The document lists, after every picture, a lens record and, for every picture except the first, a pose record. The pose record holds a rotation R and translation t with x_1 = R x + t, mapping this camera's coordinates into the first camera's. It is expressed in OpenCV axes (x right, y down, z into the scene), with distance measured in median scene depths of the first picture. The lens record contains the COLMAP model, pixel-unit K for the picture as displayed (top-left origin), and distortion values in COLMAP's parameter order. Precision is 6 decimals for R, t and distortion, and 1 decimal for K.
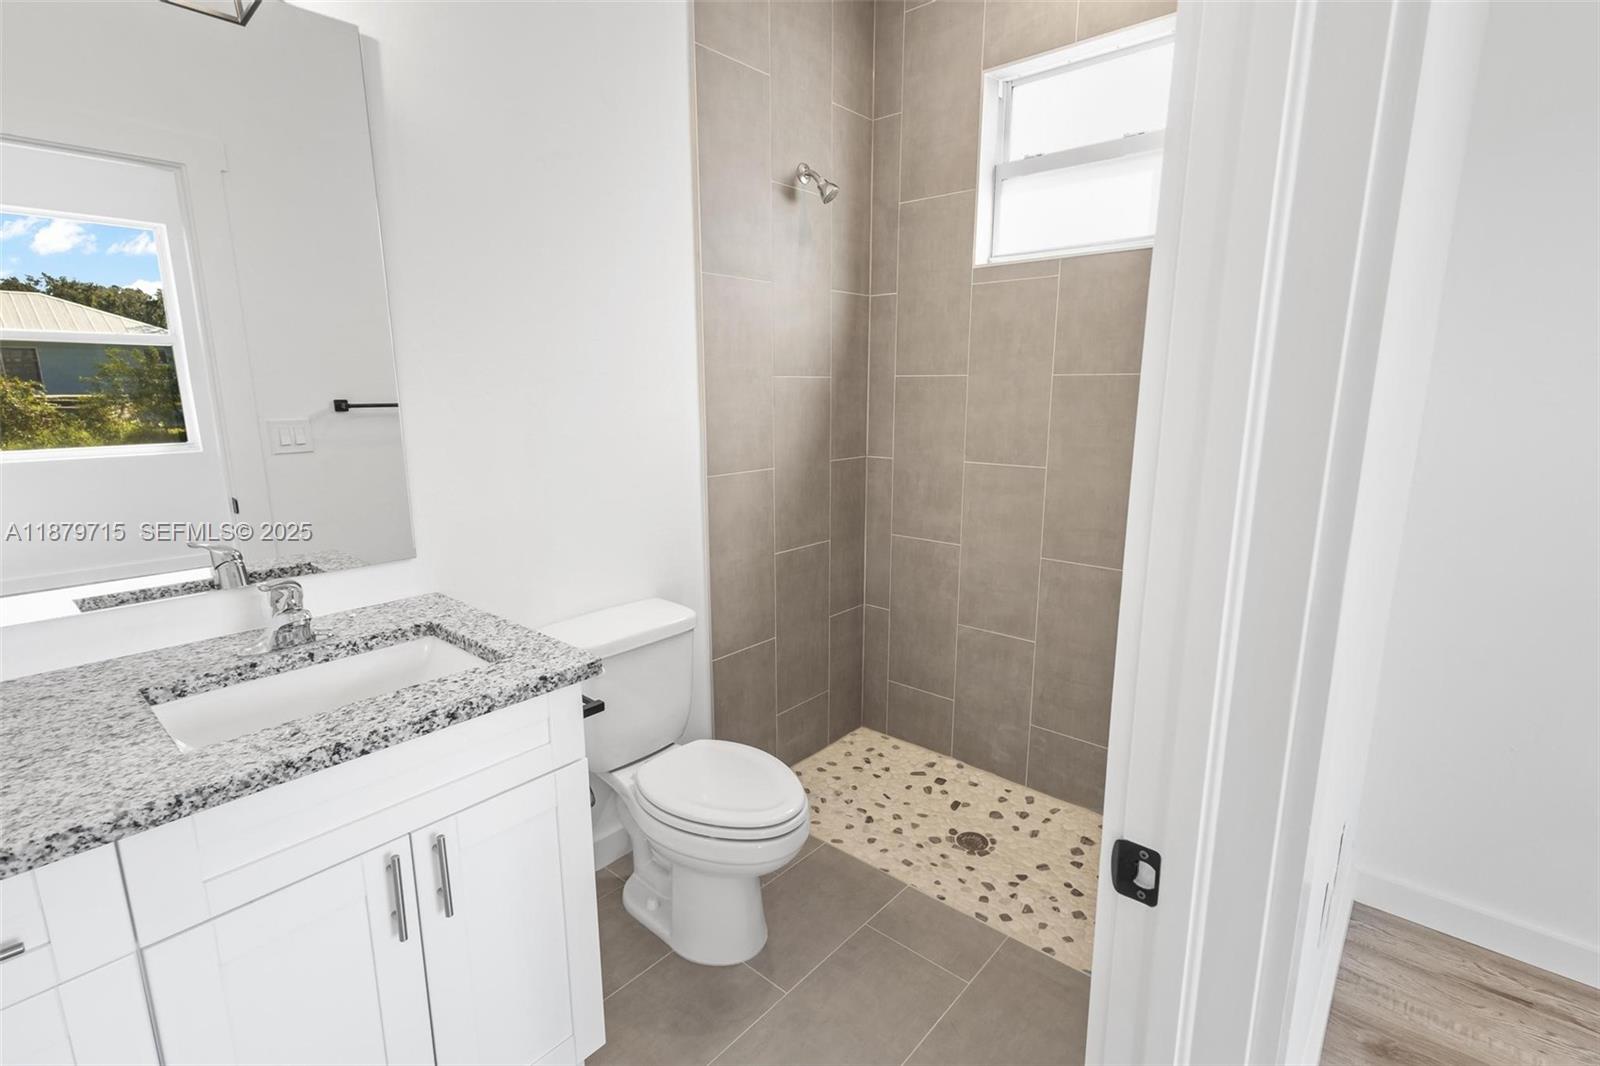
lens RADIAL K [[767.6, 0, 756.9], [0, 767.6, 548.8], [0, 0, 1]] dist [0.010828, -0.003158]
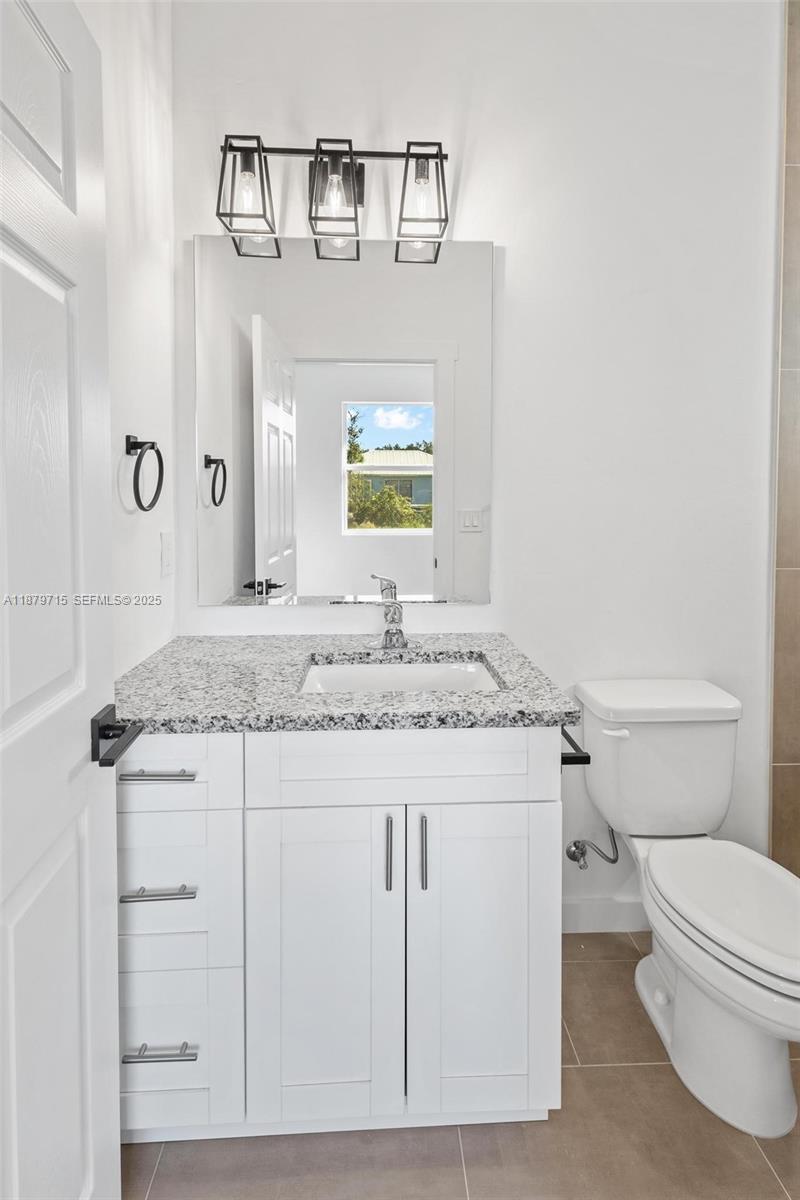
lens RADIAL K [[575.7, 0, 492.4], [0, 575.7, 549.7], [0, 0, 1]] dist [0.010828, -0.003158]
pose [[0.696464, 0.039775, -0.716489, 0.314960], [-0.163590, 0.980972, -0.104561, 0.028059], [0.698697, 0.190033, 0.689718, 0.346655]]
